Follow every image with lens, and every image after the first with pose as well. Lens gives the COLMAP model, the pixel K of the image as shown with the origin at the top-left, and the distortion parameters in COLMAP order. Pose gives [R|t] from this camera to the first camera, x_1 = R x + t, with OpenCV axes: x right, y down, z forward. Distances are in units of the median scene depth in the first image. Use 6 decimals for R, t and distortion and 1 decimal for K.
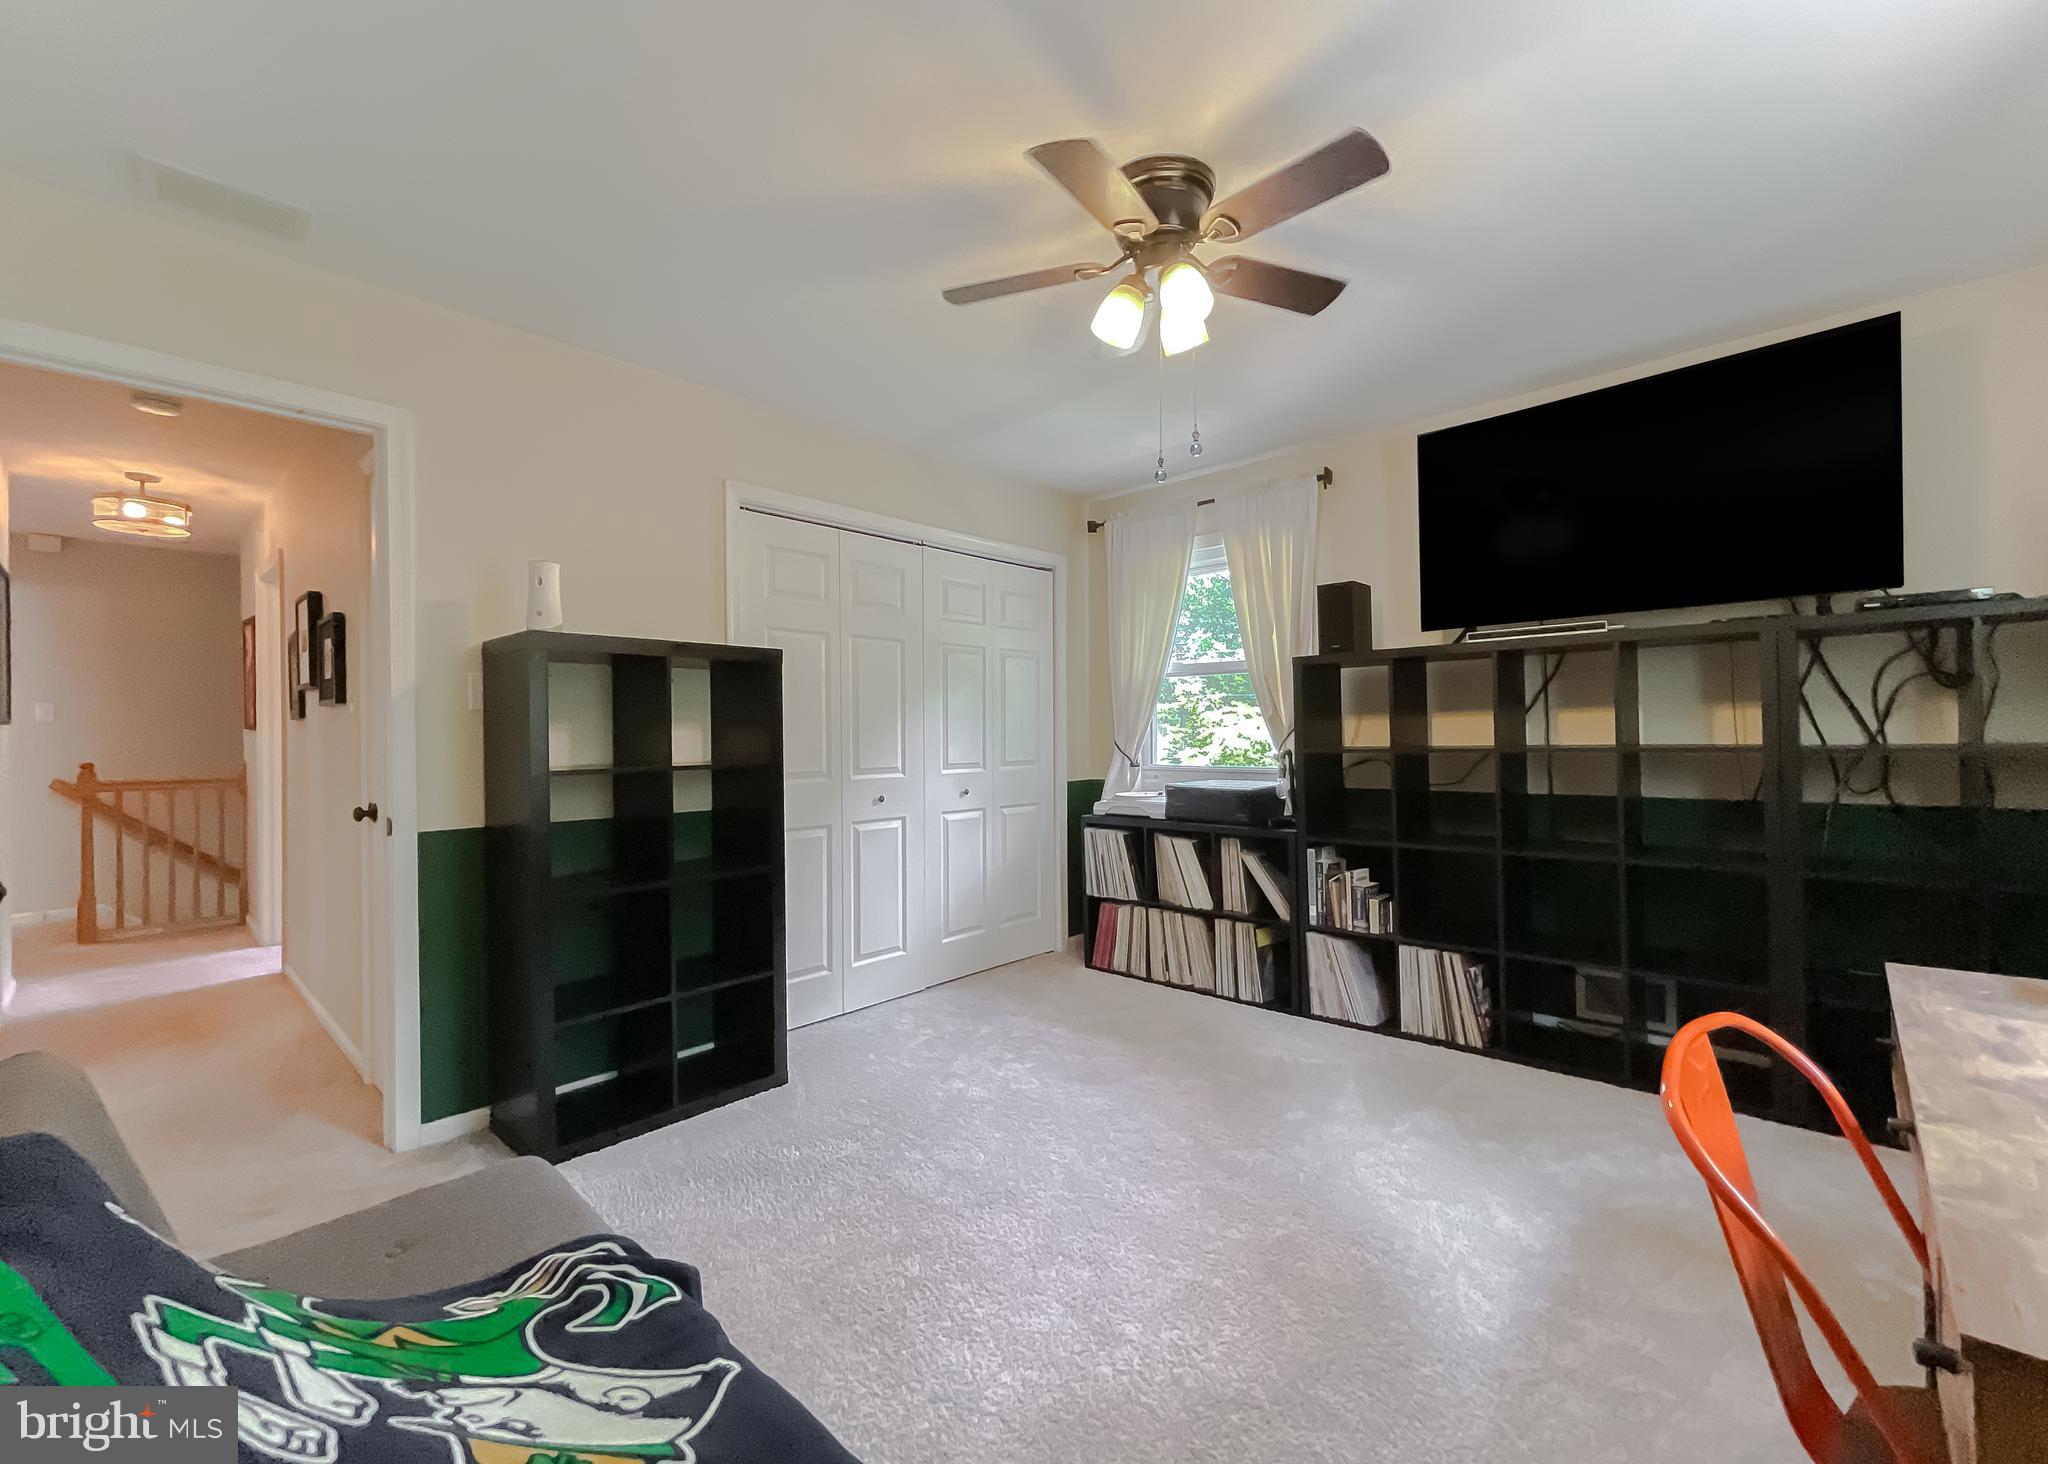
lens RADIAL K [[859.8, 0, 1018.1], [0, 859.8, 731.2], [0, 0, 1]] dist [0.002452, 0.000474]
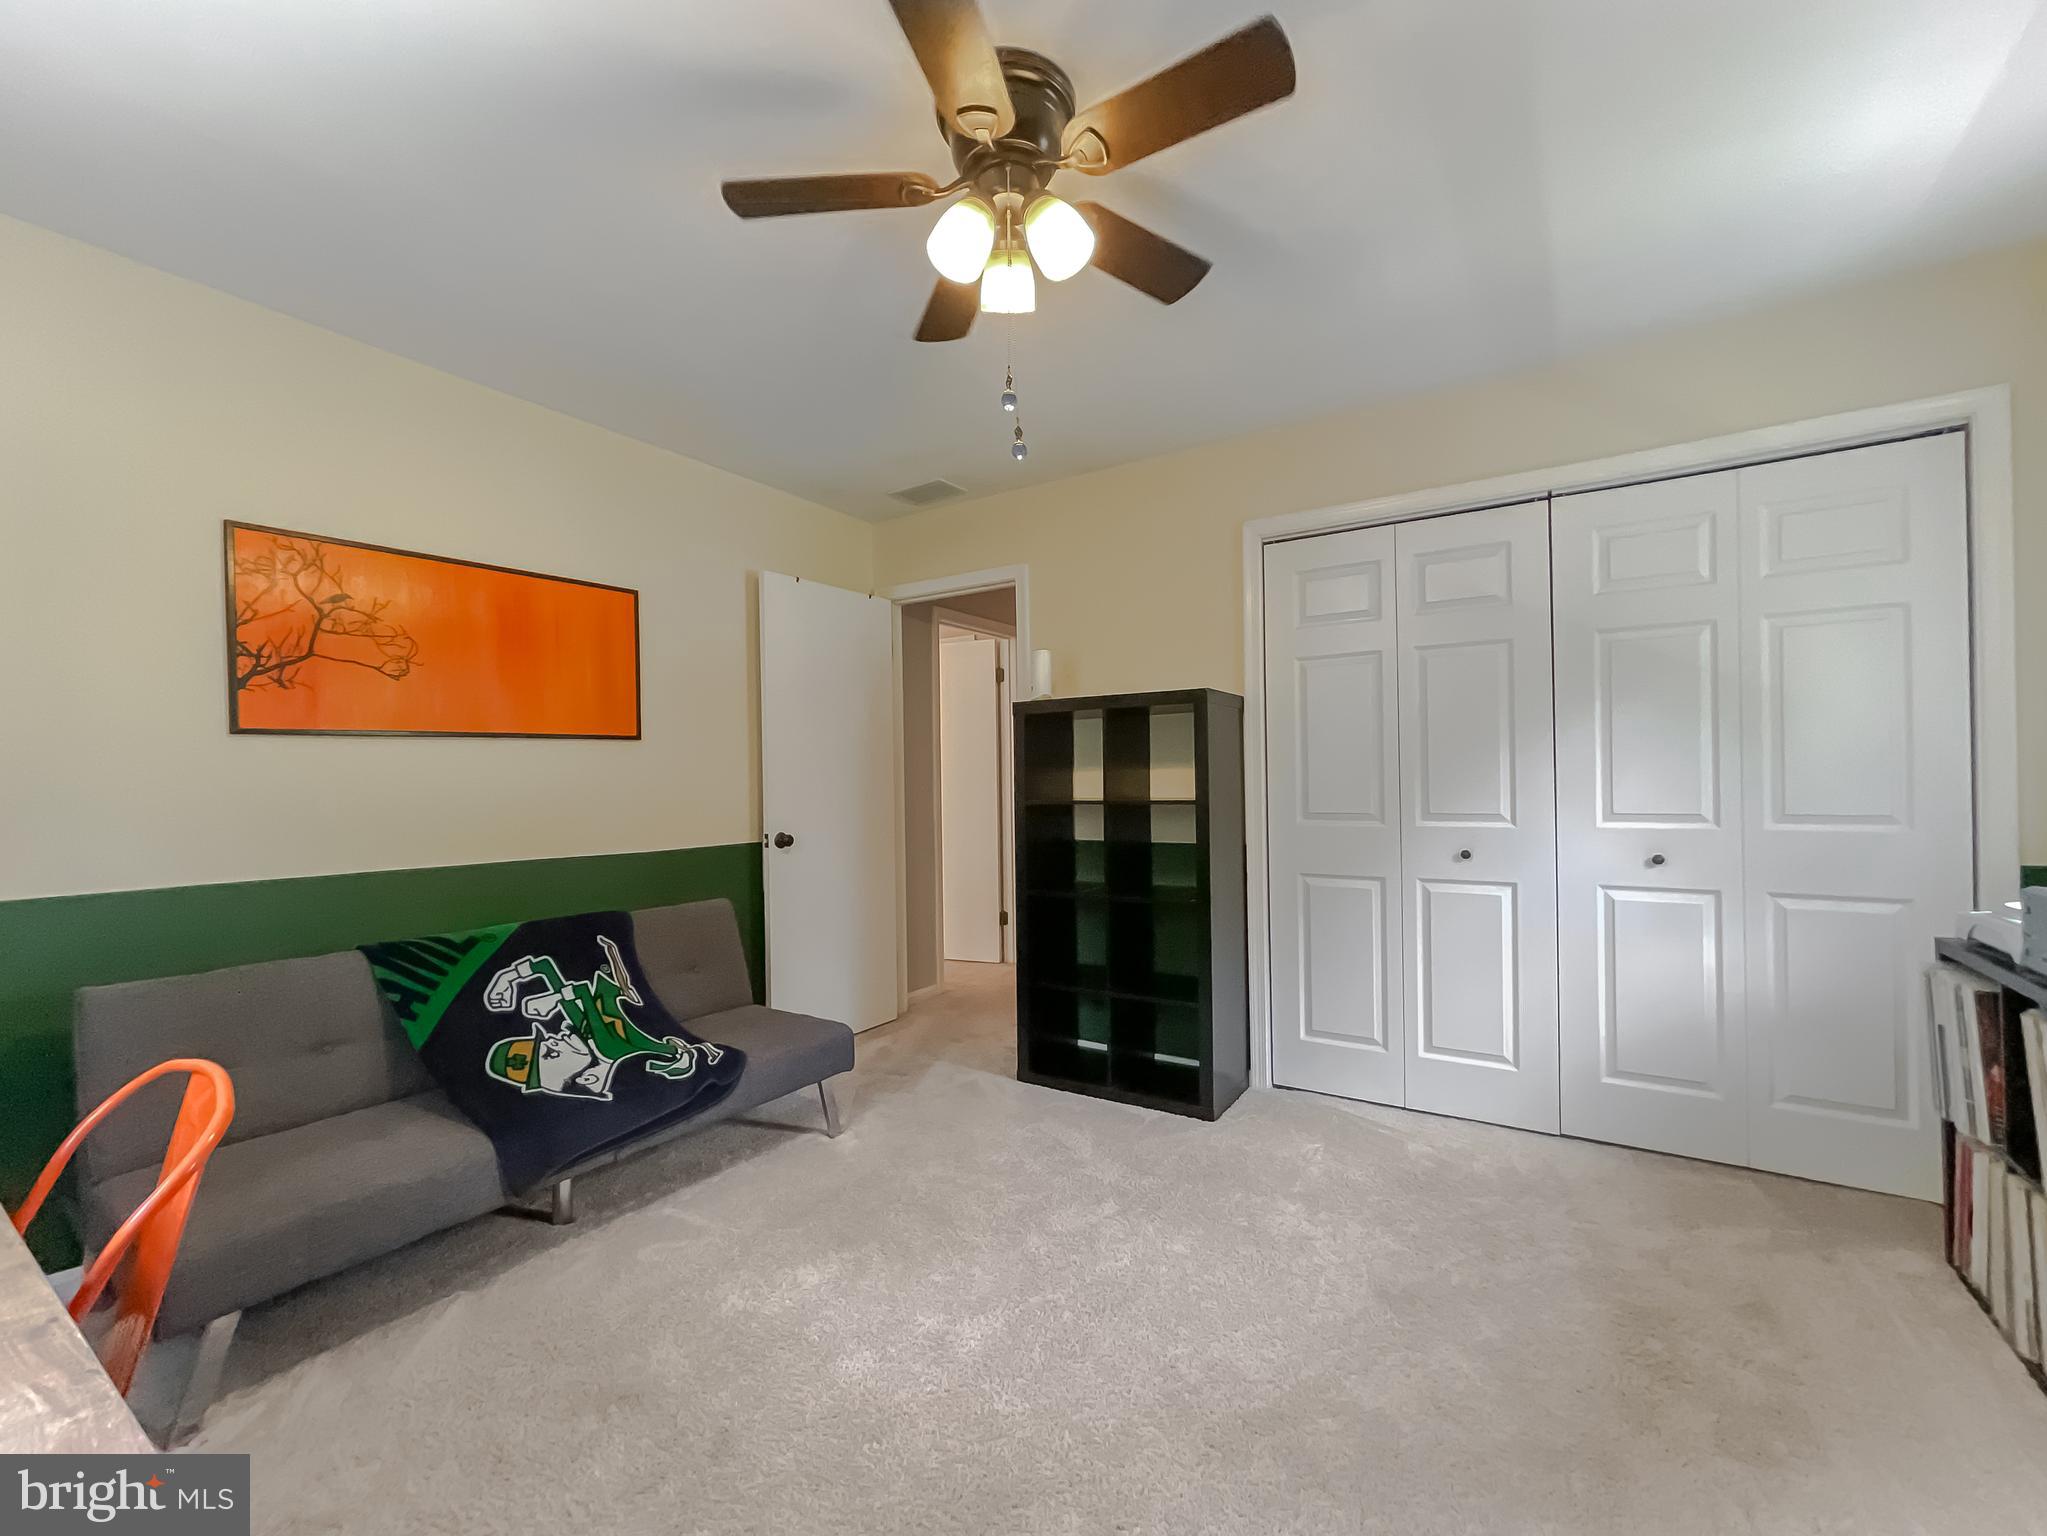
lens RADIAL K [[873.9, 0, 1015.2], [0, 873.9, 782.5], [0, 0, 1]] dist [0.000672, 0.003332]
pose [[0.153776, 0.015602, -0.987983, 0.561130], [0.019057, 0.999643, 0.018752, -0.006976], [0.987922, -0.021712, 0.153424, 0.505214]]
